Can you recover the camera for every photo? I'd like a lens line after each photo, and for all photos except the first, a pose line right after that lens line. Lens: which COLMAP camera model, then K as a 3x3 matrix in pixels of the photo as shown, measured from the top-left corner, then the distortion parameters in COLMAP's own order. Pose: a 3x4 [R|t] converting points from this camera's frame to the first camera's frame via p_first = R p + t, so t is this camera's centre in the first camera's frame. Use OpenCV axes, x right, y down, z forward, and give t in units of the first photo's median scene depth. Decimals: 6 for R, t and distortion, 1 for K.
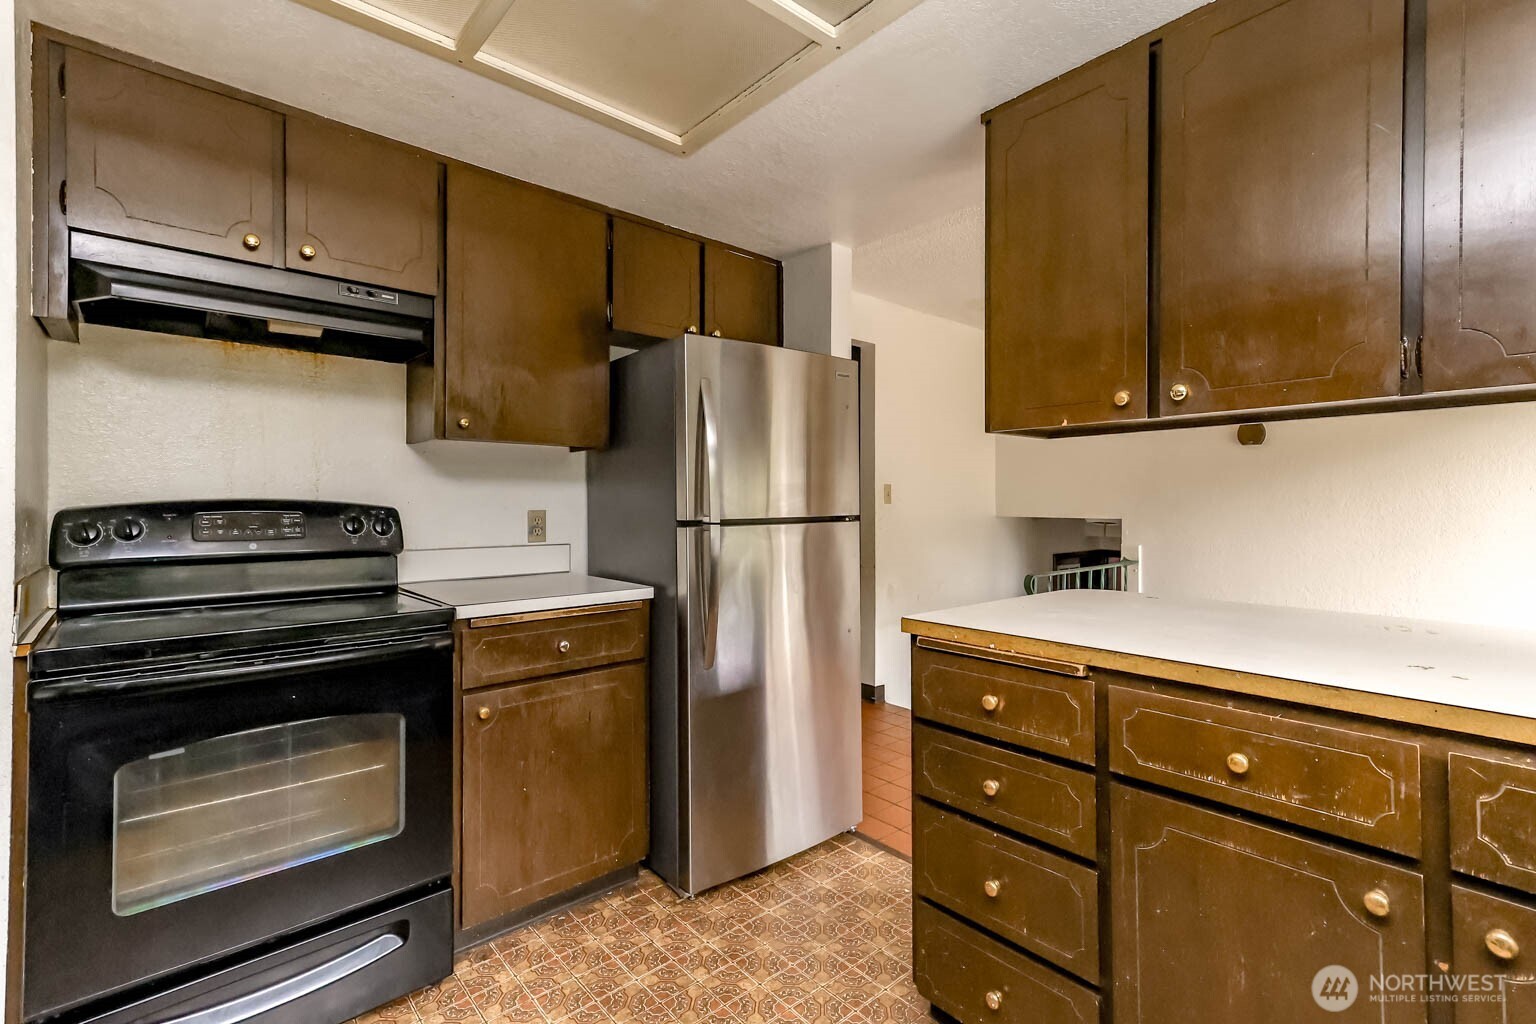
lens RADIAL K [[682.0, 0, 767.8], [0, 682.0, 499.6], [0, 0, 1]] dist [0.002261, 0.000214]
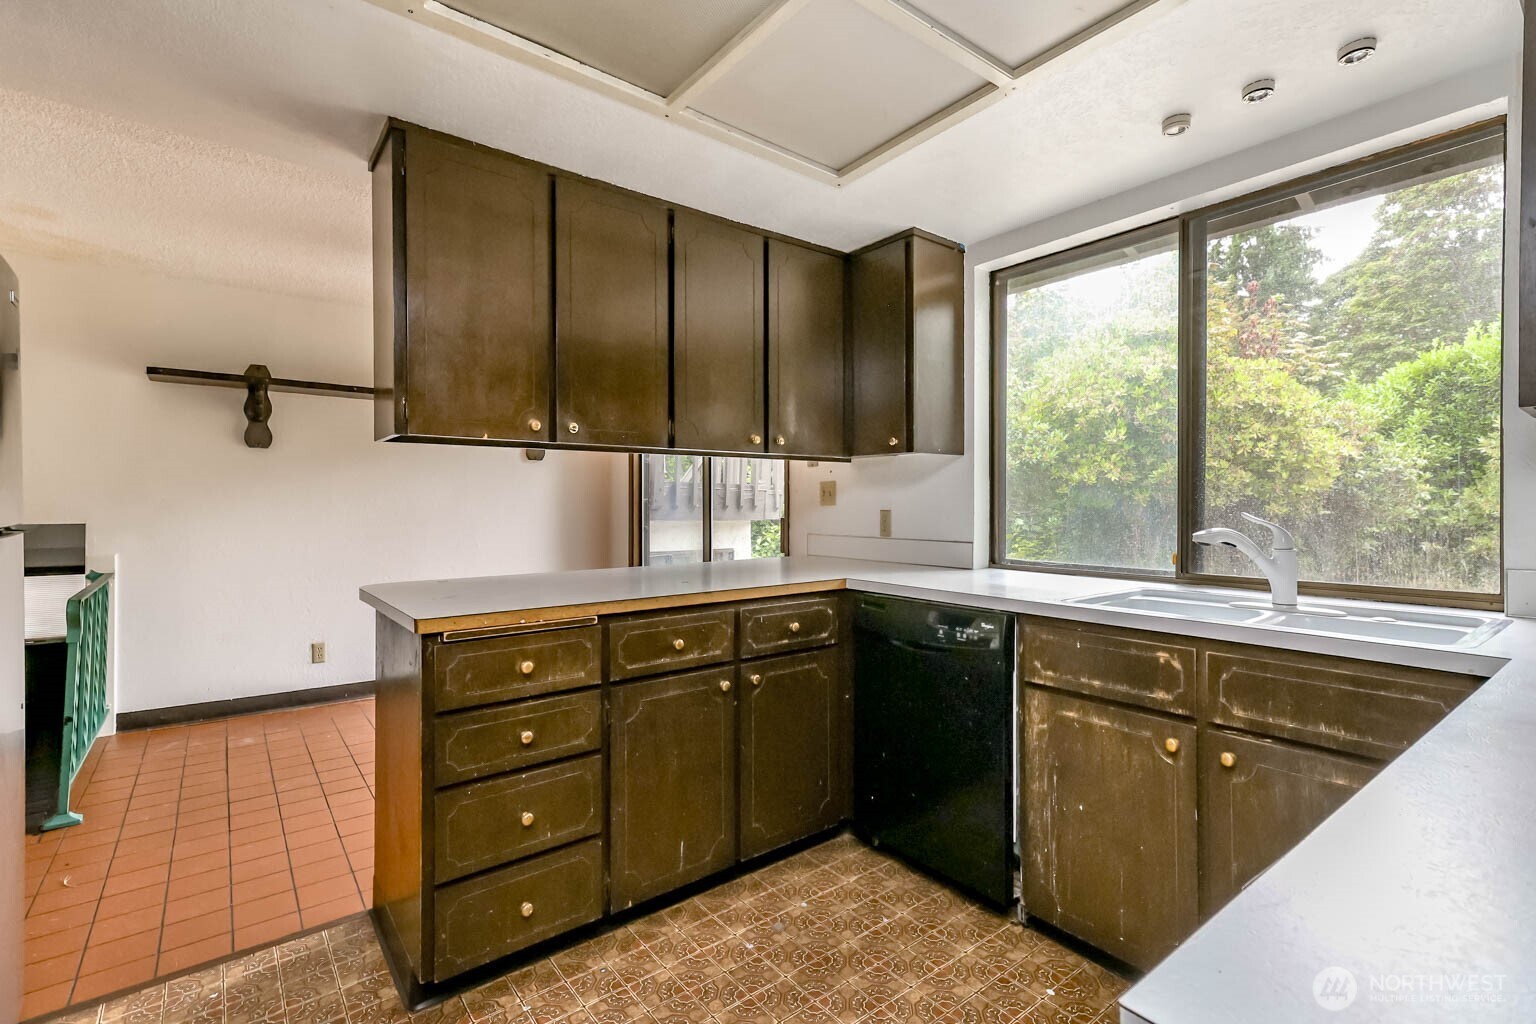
lens RADIAL K [[693.8, 0, 774.8], [0, 693.8, 509.6], [0, 0, 1]] dist [0.001672, 0.000029]
pose [[0.042119, -0.006903, 0.999089, -0.980333], [-0.002999, 0.999971, 0.007035, 0.007072], [-0.999108, -0.003292, 0.042097, 0.559171]]
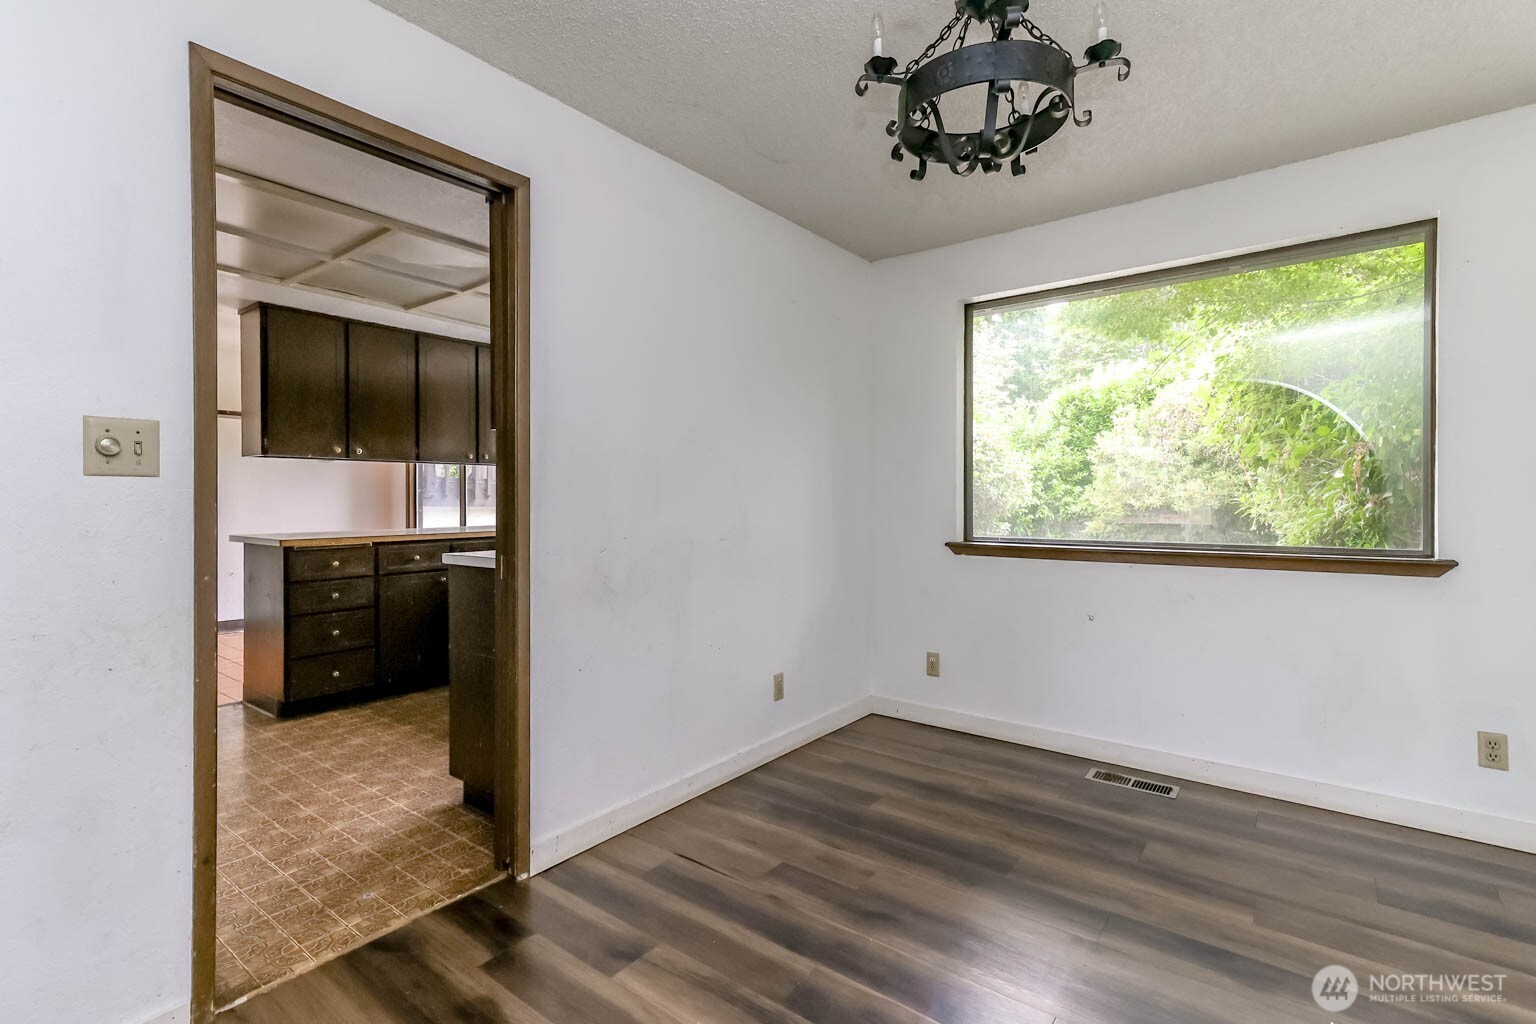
lens RADIAL K [[720.5, 0, 790.4], [0, 720.5, 504.8], [0, 0, 1]] dist [0.002999, 0.000296]
pose [[-0.215822, -0.008388, 0.976397, -3.101510], [-0.005278, 0.999959, 0.007424, 0.040064], [-0.976419, -0.003552, -0.215857, -0.140340]]
